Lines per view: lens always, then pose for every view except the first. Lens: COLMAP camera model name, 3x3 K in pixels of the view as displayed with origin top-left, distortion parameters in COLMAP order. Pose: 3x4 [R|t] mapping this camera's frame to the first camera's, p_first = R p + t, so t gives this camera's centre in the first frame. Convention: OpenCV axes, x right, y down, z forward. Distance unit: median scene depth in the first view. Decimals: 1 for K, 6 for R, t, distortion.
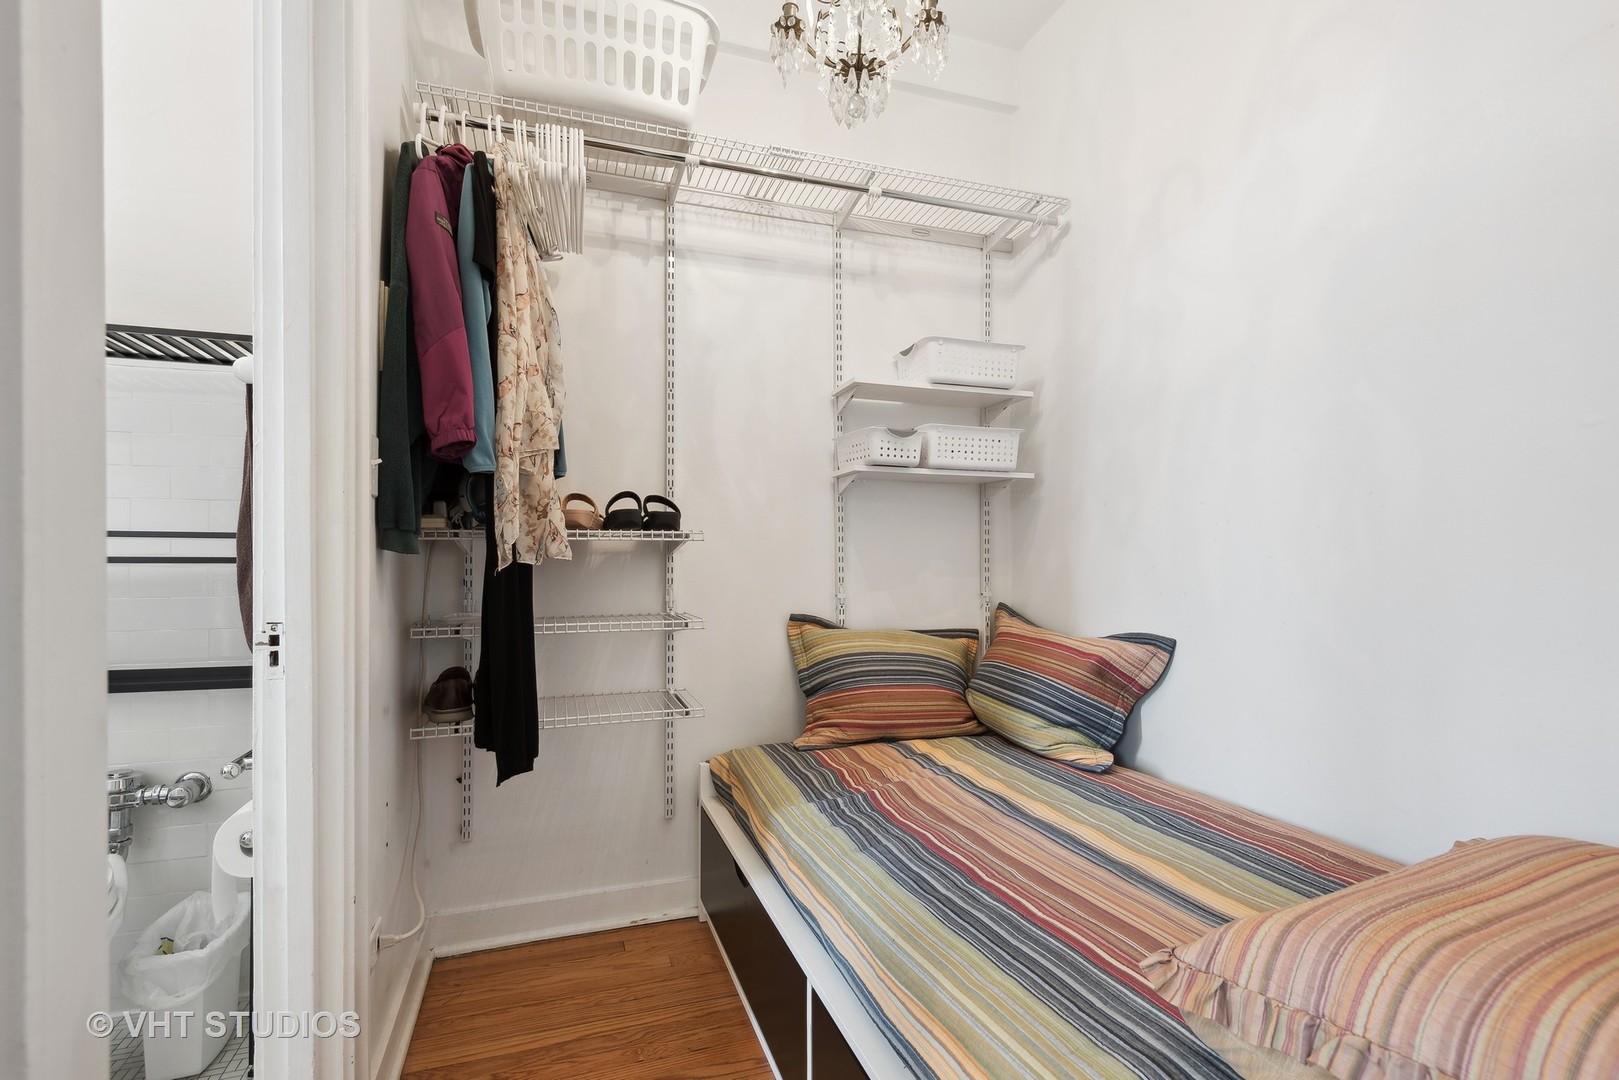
lens RADIAL K [[752.5, 0, 811.9], [0, 752.5, 566.1], [0, 0, 1]] dist [0.029592, -0.010207]
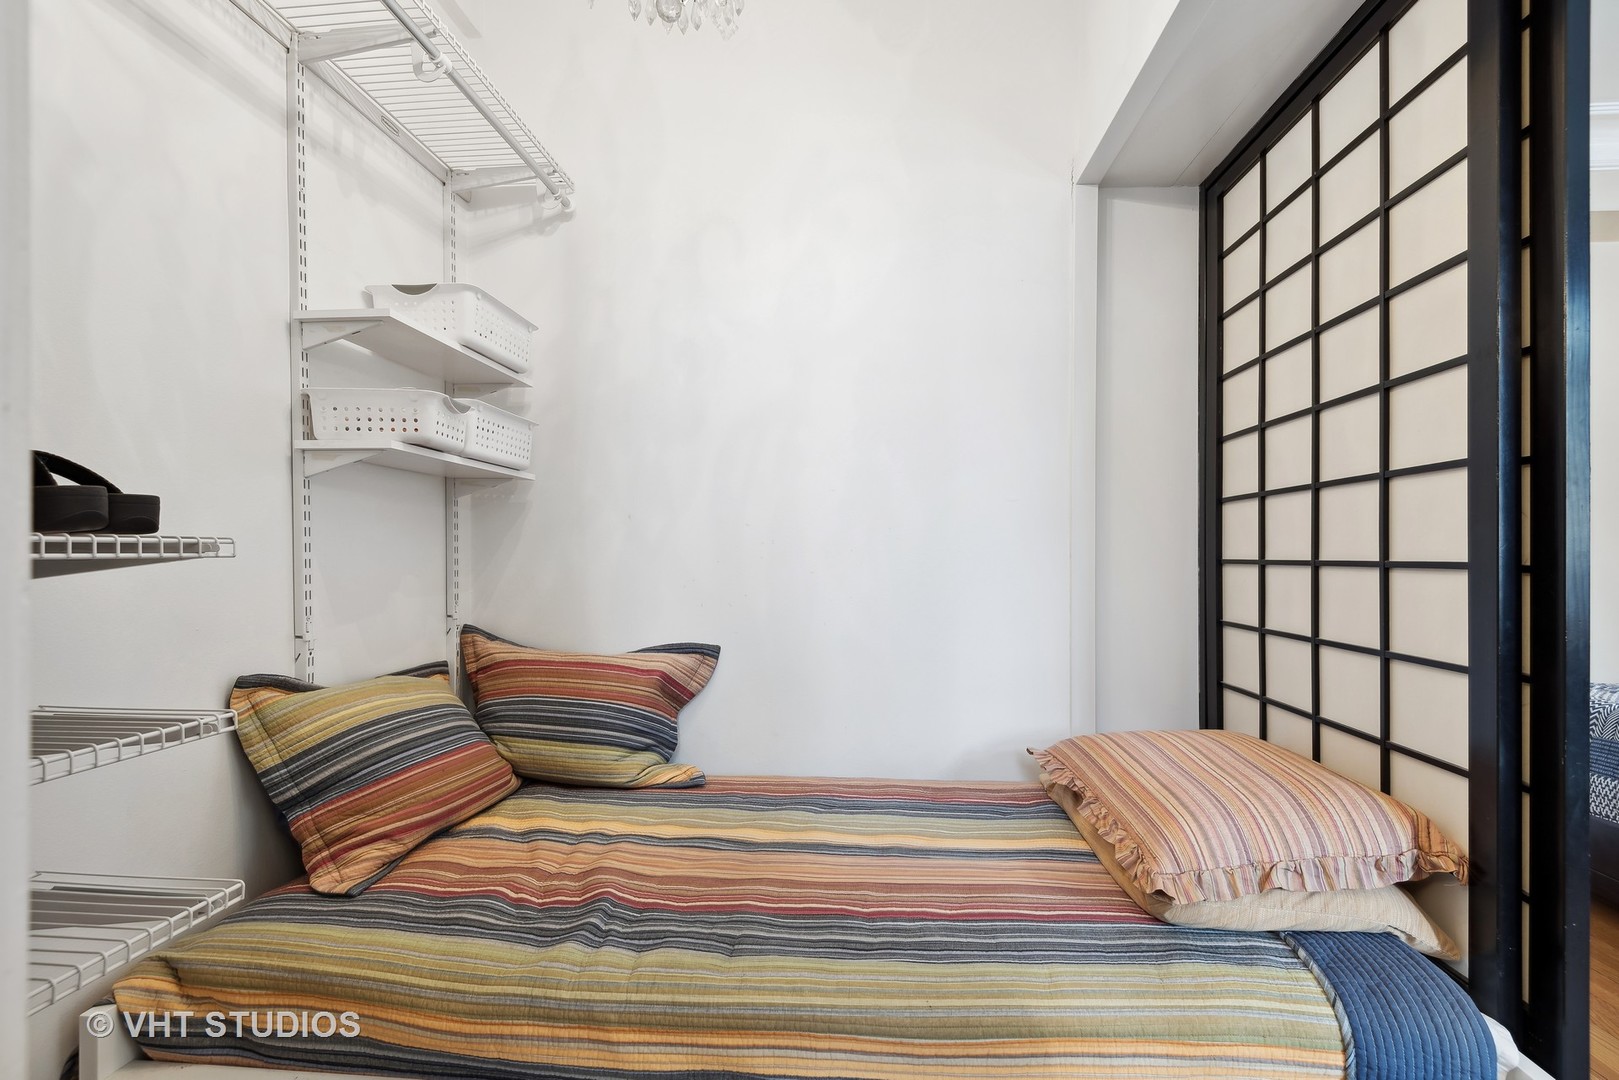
lens RADIAL K [[752.5, 0, 800.1], [0, 752.5, 545.9], [0, 0, 1]] dist [0.029592, -0.010207]
pose [[0.405695, 0.007273, 0.913980, -0.455566], [0.002078, 0.999958, -0.008879, -0.036101], [-0.914006, 0.005501, 0.405663, 0.428452]]
